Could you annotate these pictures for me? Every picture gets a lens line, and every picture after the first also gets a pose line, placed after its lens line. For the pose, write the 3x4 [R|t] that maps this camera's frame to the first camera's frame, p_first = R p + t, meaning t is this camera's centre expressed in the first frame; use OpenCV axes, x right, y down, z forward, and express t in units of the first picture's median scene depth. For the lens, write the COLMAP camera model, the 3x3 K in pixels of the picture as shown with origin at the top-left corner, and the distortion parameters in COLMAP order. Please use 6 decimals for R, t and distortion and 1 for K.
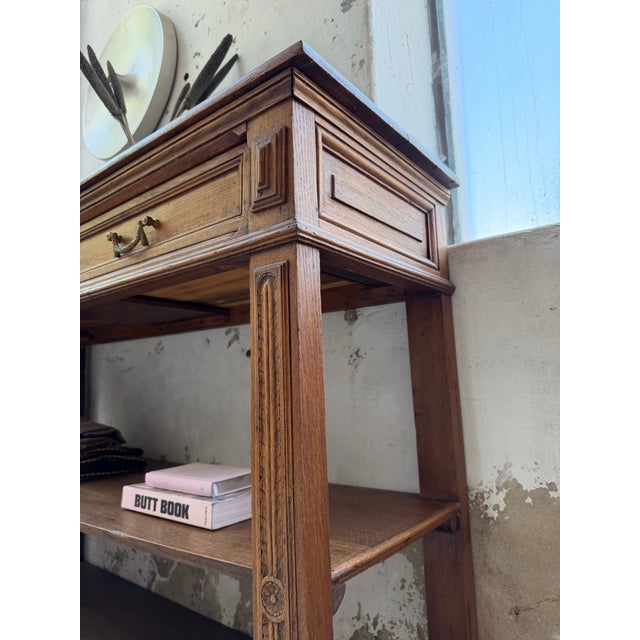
lens RADIAL K [[459.1, 0, 318.4], [0, 459.1, 313.8], [0, 0, 1]] dist [0.068547, -0.118067]
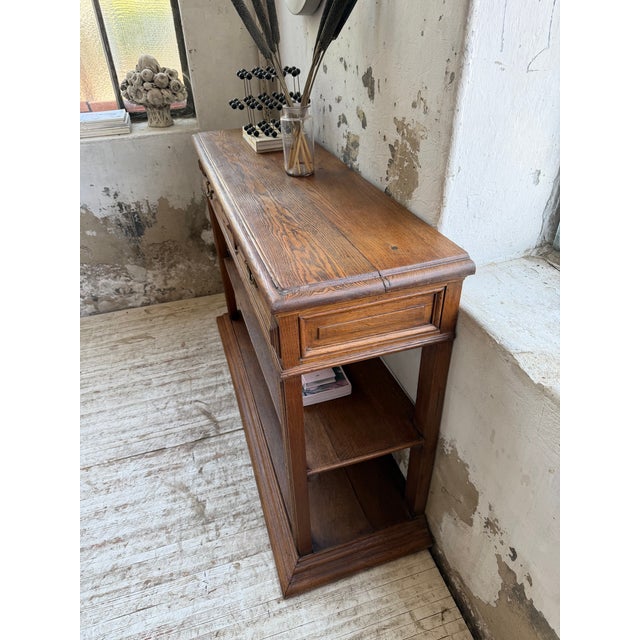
lens RADIAL K [[455.8, 0, 315.4], [0, 455.8, 320.1], [0, 0, 1]] dist [0.026762, -0.041442]
pose [[0.829972, 0.322596, -0.455058, 0.569175], [0.086312, 0.731703, 0.676137, -1.071308], [0.551086, -0.600452, 0.579449, 0.038506]]
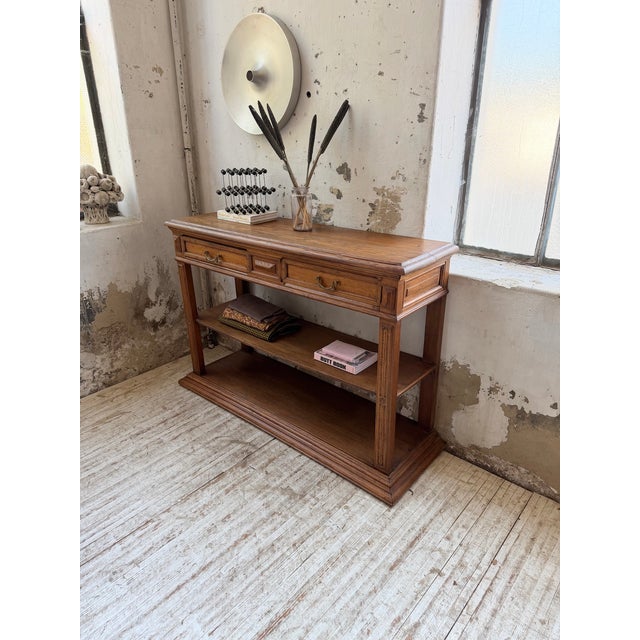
lens RADIAL K [[450.5, 0, 319.1], [0, 450.5, 322.4], [0, 0, 1]] dist [0.099962, -0.174237]
pose [[0.999025, 0.036248, -0.025190, -0.346605], [-0.017748, 0.852362, 0.522652, -1.228705], [0.040416, -0.521695, 0.852174, -1.238749]]
